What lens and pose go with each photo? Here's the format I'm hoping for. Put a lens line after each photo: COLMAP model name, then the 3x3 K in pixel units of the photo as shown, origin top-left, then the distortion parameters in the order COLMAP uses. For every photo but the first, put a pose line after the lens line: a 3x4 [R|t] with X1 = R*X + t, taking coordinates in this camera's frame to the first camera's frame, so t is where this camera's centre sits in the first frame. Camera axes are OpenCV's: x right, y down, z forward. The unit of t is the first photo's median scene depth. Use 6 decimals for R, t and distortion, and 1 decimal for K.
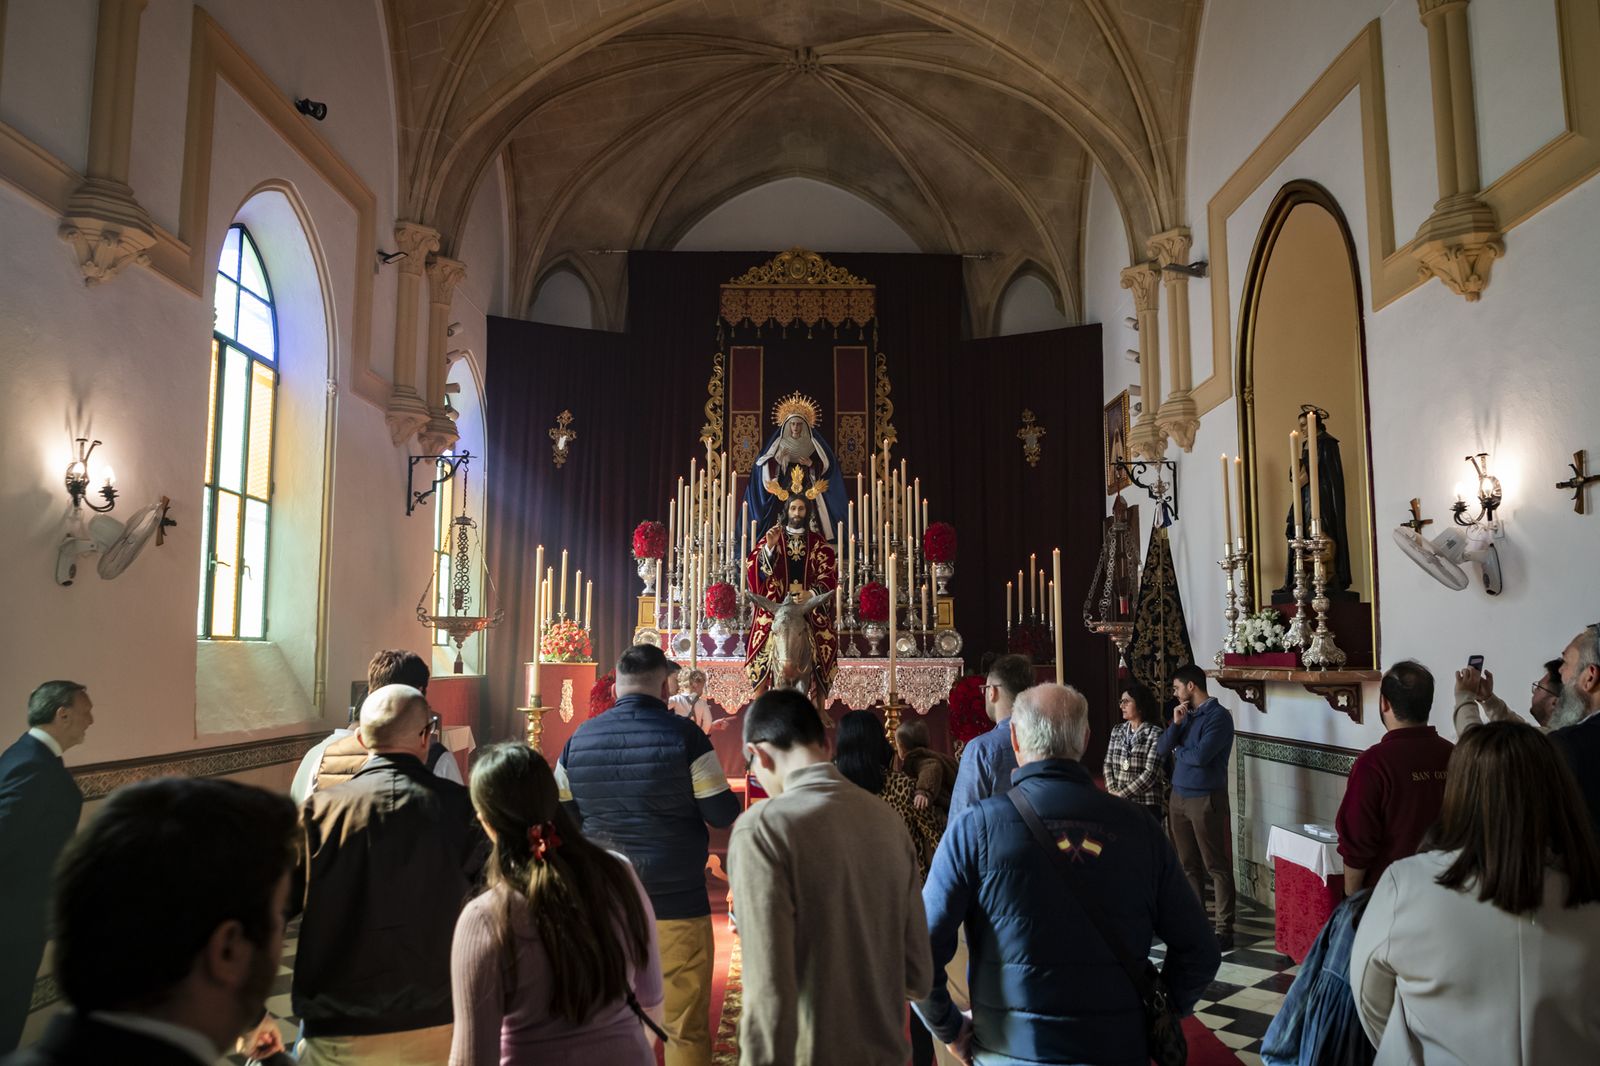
lens RADIAL K [[1135.5, 0, 787.4], [0, 1135.5, 532.2], [0, 0, 1]] dist [-0.035619, 0.001553]
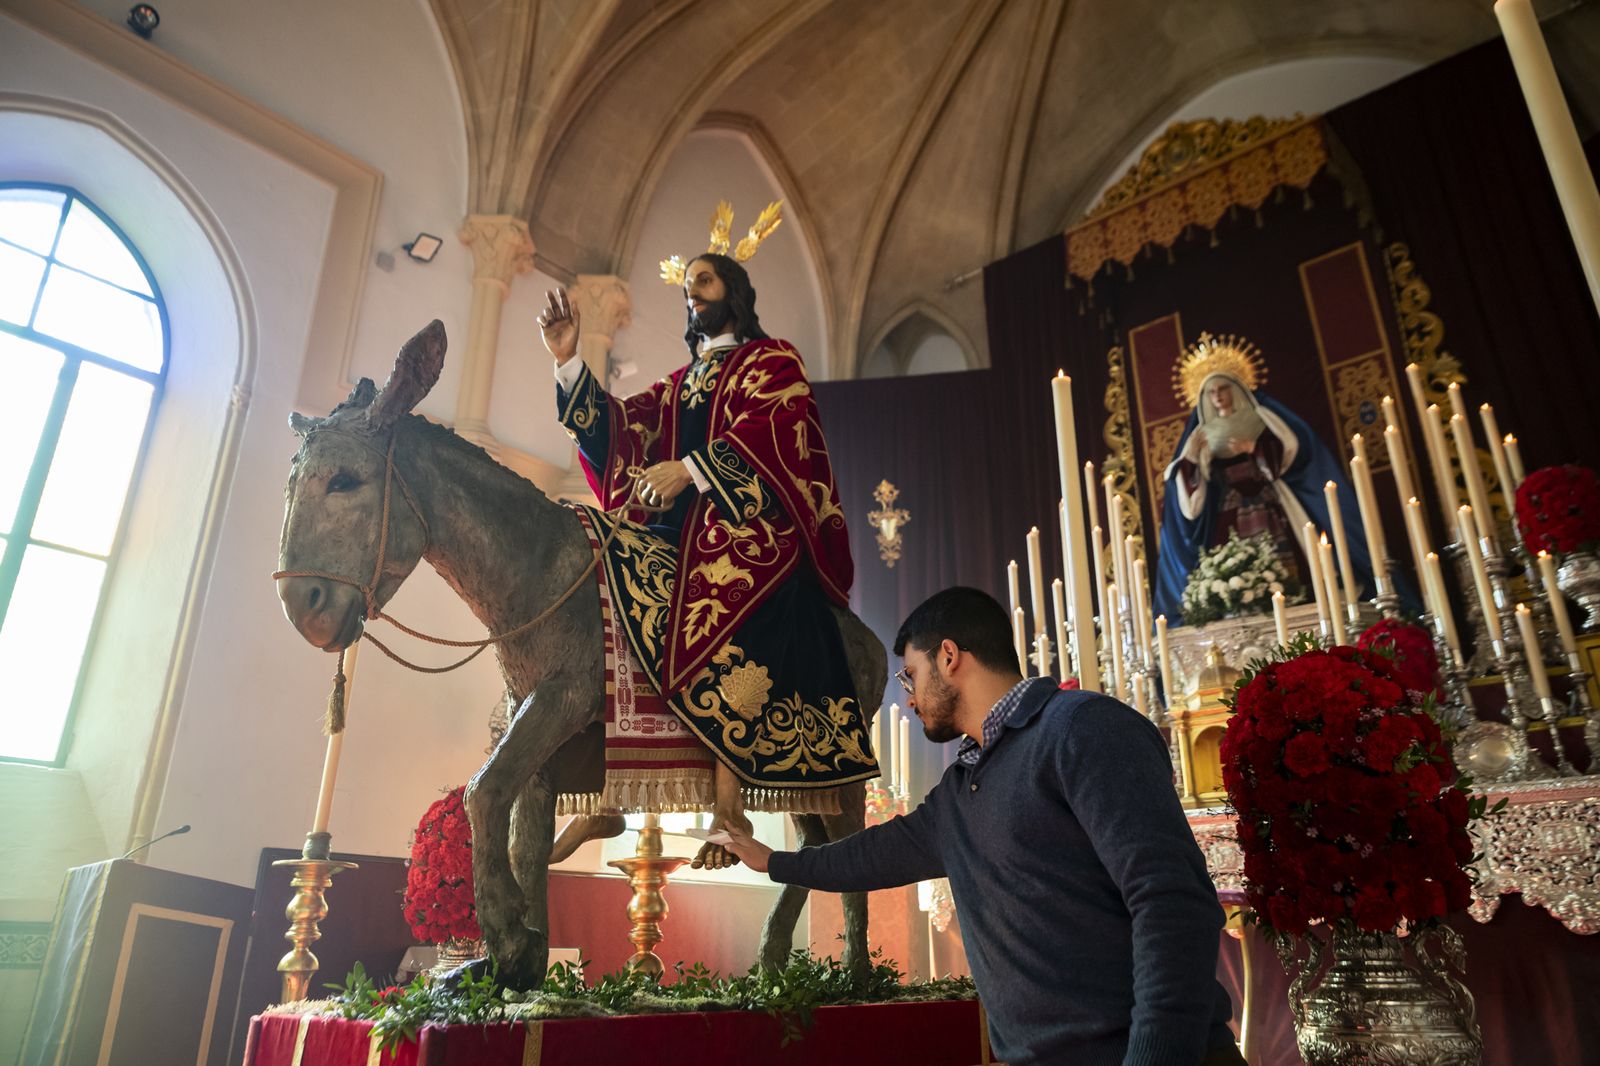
lens RADIAL K [[1063.5, 0, 795.5], [0, 1063.5, 524.0], [0, 0, 1]] dist [-0.000618, -0.000195]
pose [[0.758599, -0.243320, -0.604420, 0.148038], [0.068399, 0.952267, -0.297505, 0.105905], [0.647958, 0.184346, 0.739032, 0.494940]]
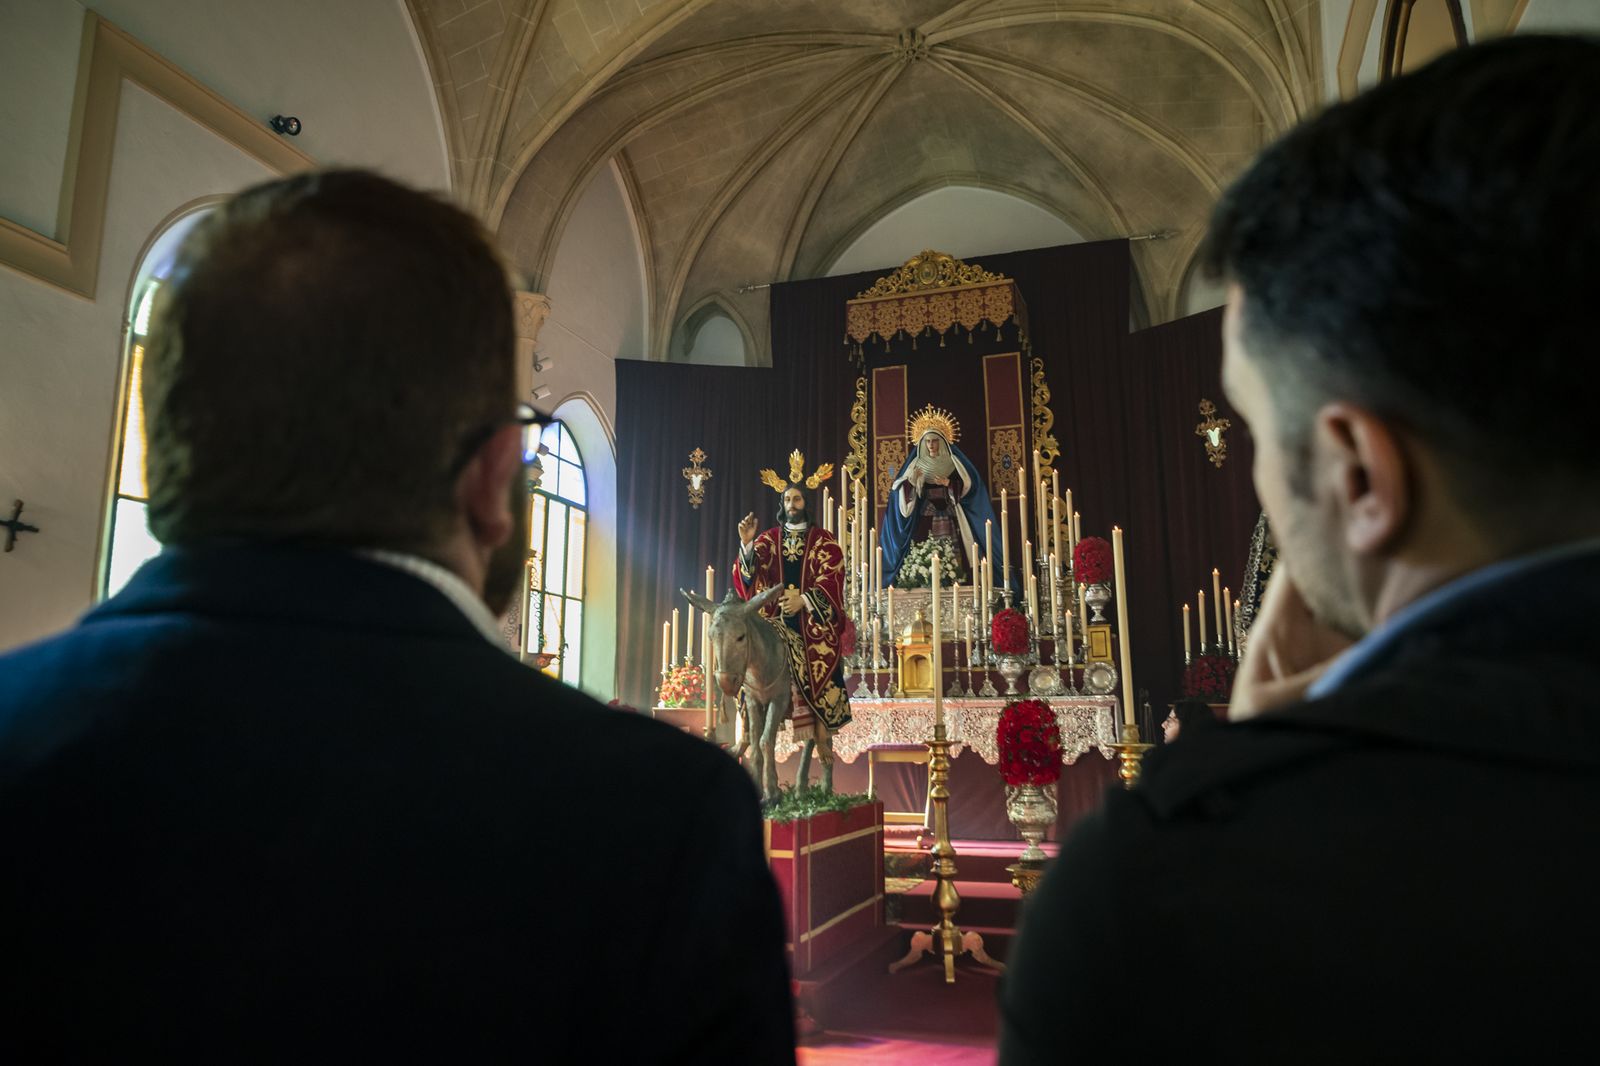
lens RADIAL K [[1072.6, 0, 800.0], [0, 1072.6, 533.0], [0, 0, 1]] dist [0.003383, 0.000419]
pose [[0.950919, -0.061770, -0.303213, 0.161662], [0.037854, 0.995735, -0.084136, 0.045175], [0.307116, 0.068529, 0.949201, 0.162672]]
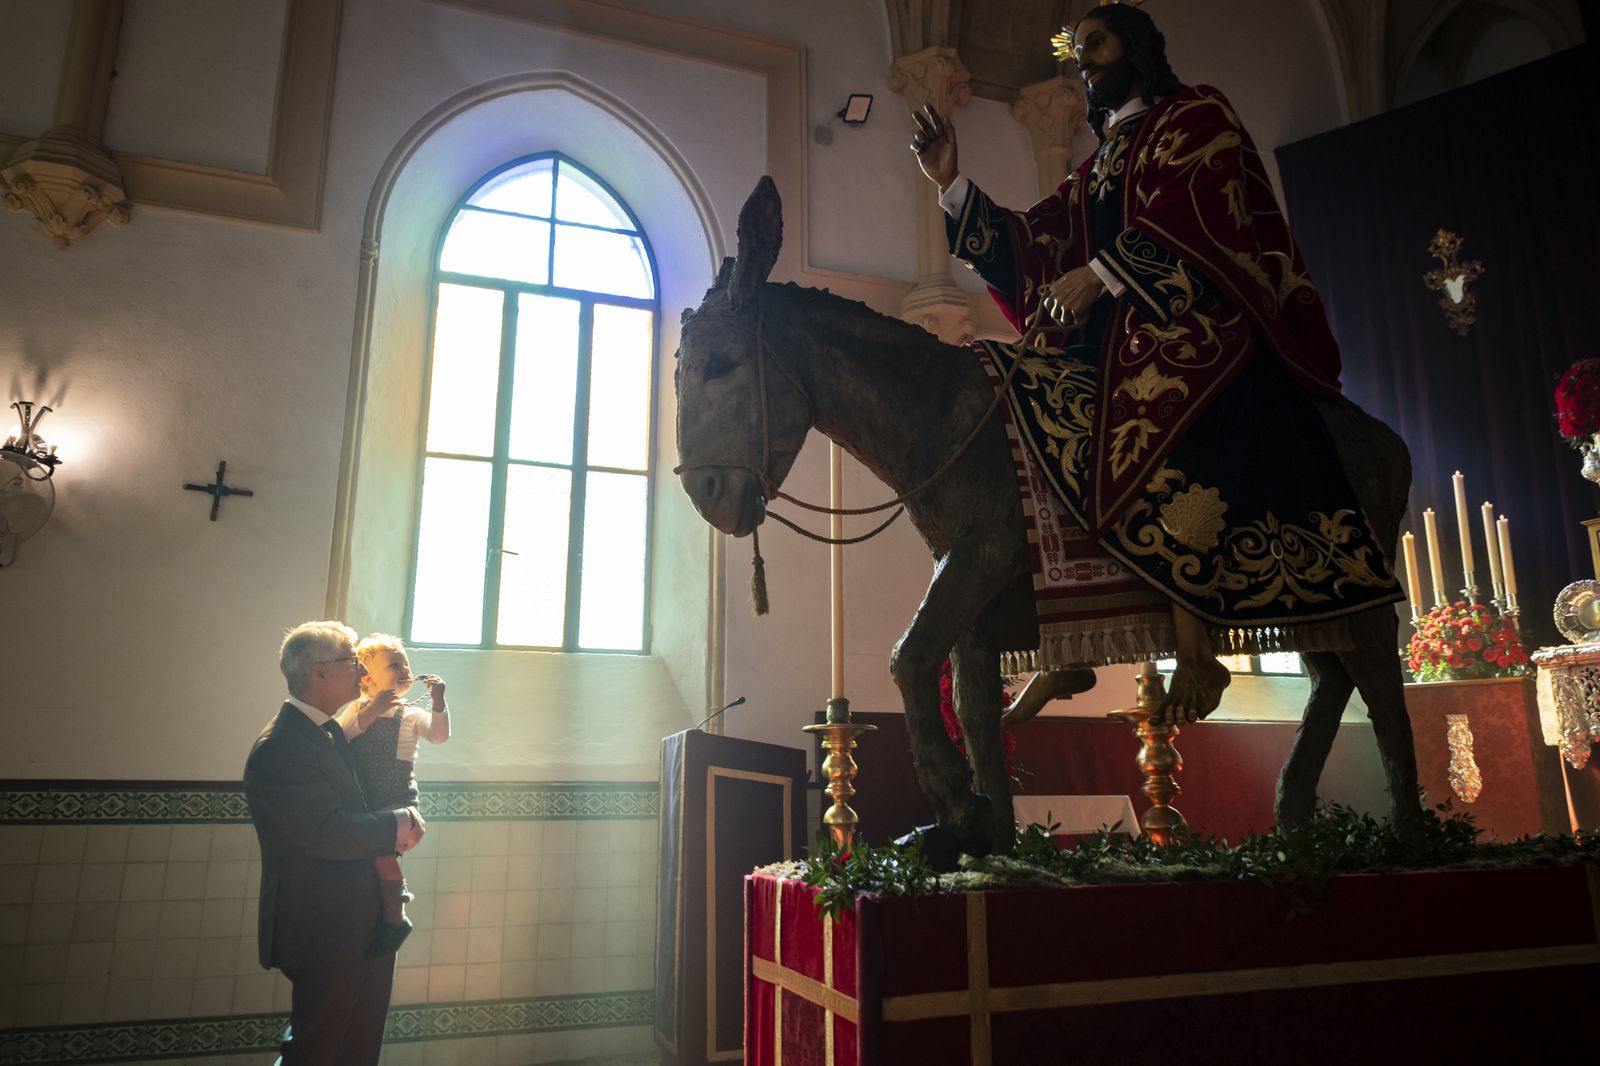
lens RADIAL K [[1092.0, 0, 811.9], [0, 1092.0, 531.0], [0, 0, 1]] dist [-0.001443, -0.000816]
pose [[0.348137, -0.223489, -0.910414, 0.148757], [0.111742, 0.974136, -0.196402, 0.104874], [0.930760, -0.033356, 0.364106, 0.520082]]
